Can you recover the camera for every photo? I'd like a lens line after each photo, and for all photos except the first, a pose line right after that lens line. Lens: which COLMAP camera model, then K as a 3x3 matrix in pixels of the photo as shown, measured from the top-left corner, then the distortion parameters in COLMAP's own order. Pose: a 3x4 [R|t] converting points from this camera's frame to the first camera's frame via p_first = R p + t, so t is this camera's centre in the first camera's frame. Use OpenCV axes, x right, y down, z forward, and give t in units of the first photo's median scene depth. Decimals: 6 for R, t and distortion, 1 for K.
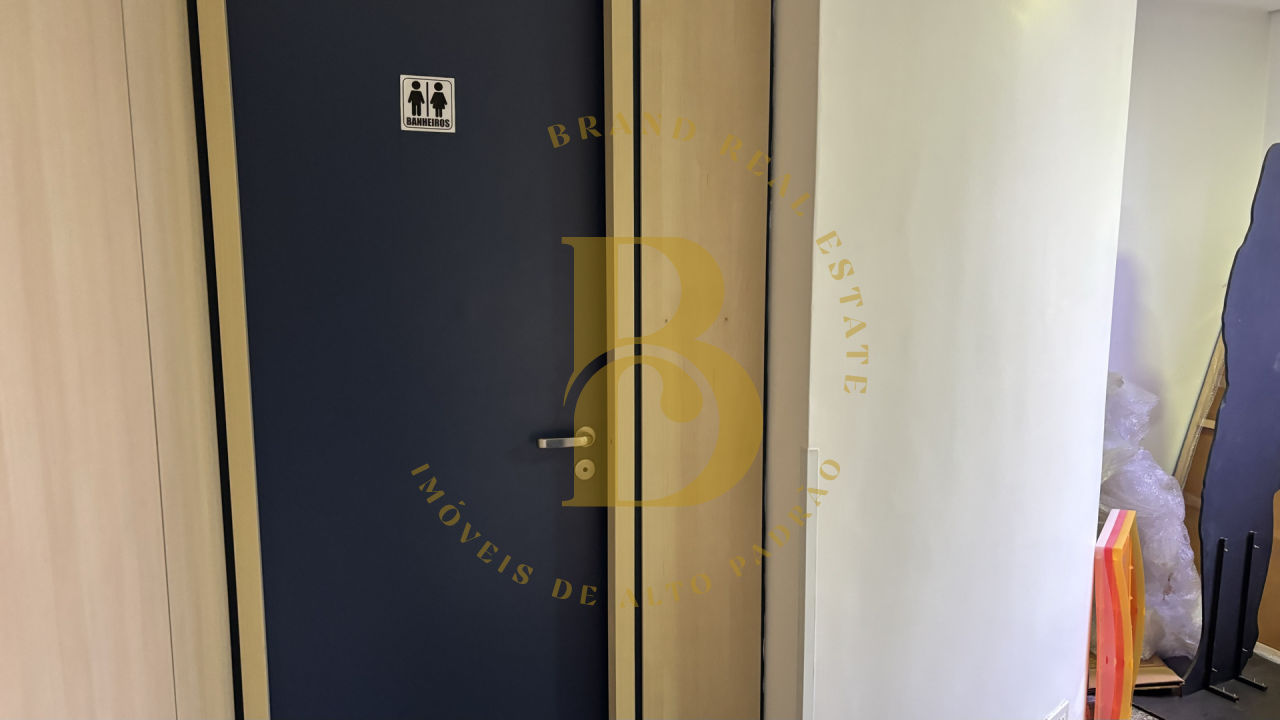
lens RADIAL K [[966.8, 0, 640.0], [0, 966.8, 360.0], [0, 0, 1]] dist [0.103001, -0.112334]
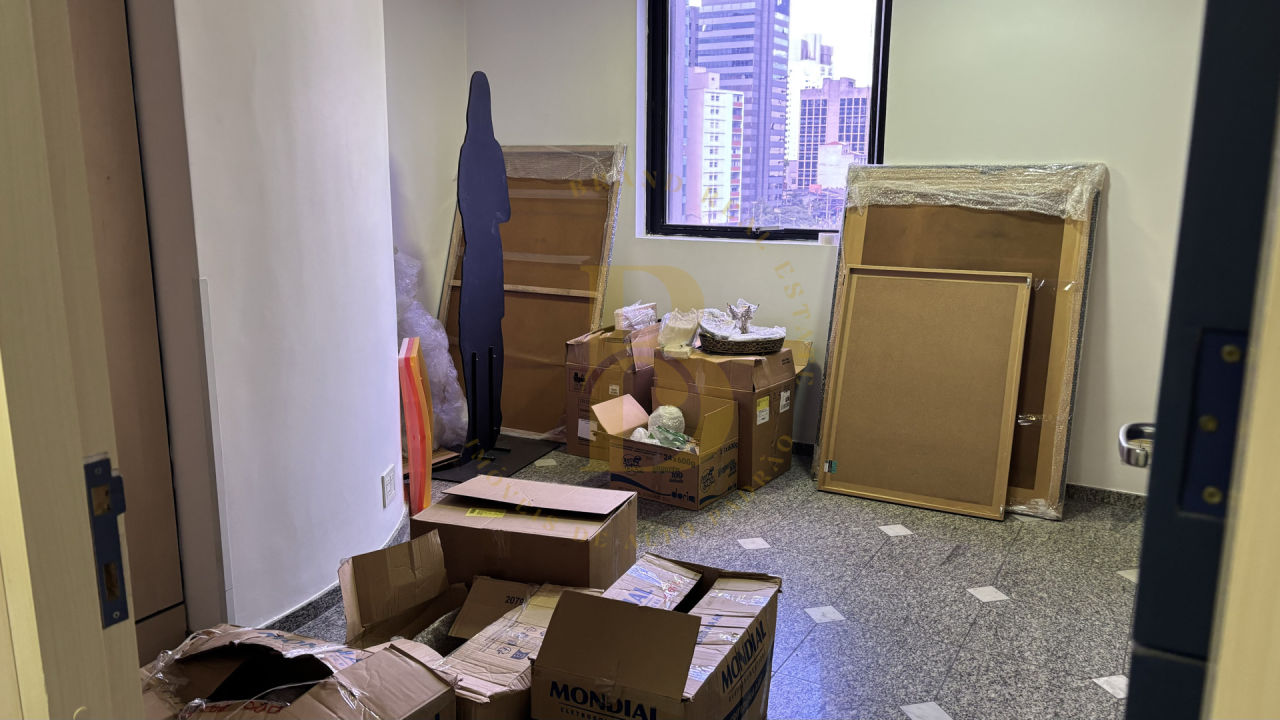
lens RADIAL K [[966.8, 0, 640.0], [0, 966.8, 360.0], [0, 0, 1]] dist [0.103001, -0.112334]
pose [[0.745798, -0.133938, 0.652569, -0.140625], [0.089725, 0.990850, 0.100826, 0.066113], [-0.660103, -0.016644, 0.750991, -0.200686]]
